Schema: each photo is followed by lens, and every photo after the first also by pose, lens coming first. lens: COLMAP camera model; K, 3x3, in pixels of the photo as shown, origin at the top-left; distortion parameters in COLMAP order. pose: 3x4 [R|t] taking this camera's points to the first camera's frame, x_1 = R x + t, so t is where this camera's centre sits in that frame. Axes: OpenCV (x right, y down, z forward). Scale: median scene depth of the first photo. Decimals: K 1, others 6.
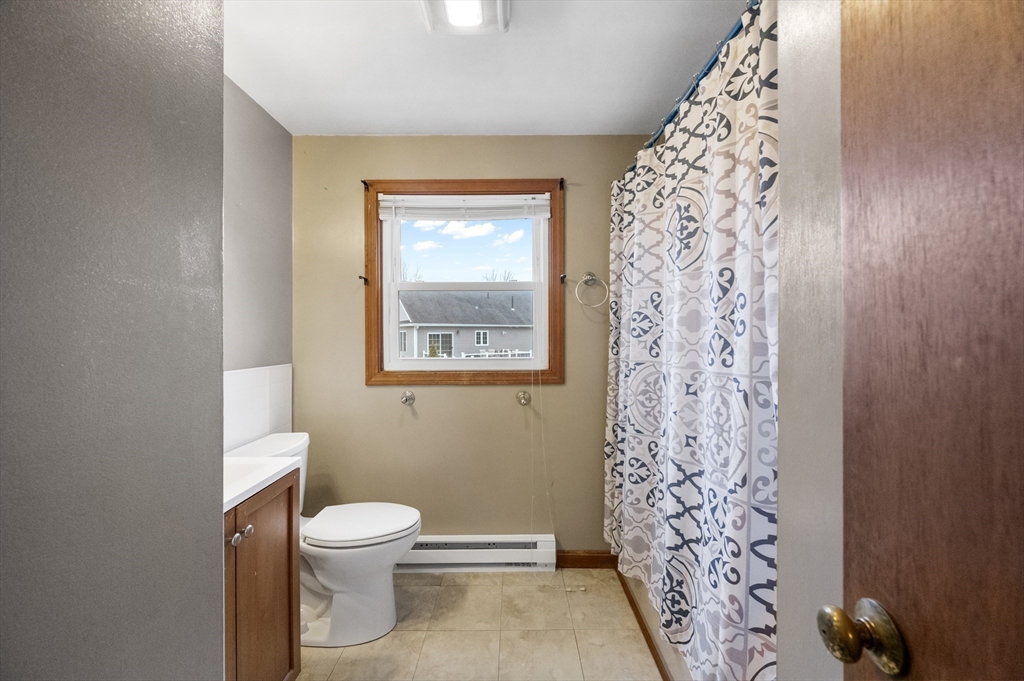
lens RADIAL K [[411.0, 0, 511.7], [0, 411.0, 336.2], [0, 0, 1]] dist [0.000288, -0.000034]
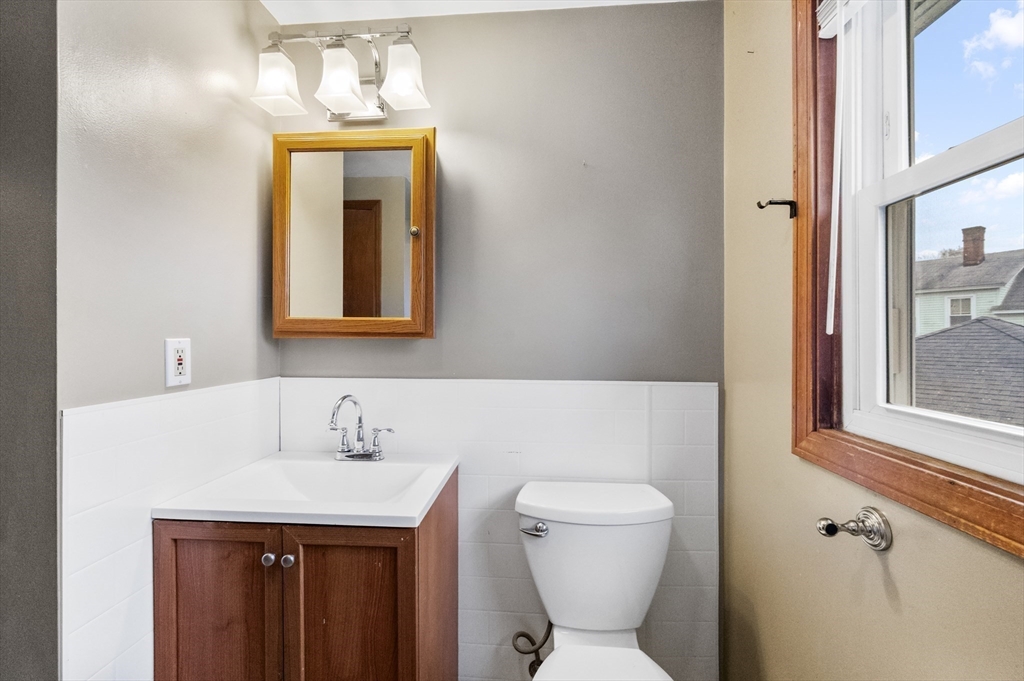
lens RADIAL K [[411.0, 0, 510.7], [0, 411.0, 341.2], [0, 0, 1]] dist [0.000288, -0.000034]
pose [[-0.074099, 0.004689, -0.997240, 0.092133], [-0.007629, 0.999957, 0.005269, 0.002003], [0.997222, 0.007998, -0.074060, 0.739256]]
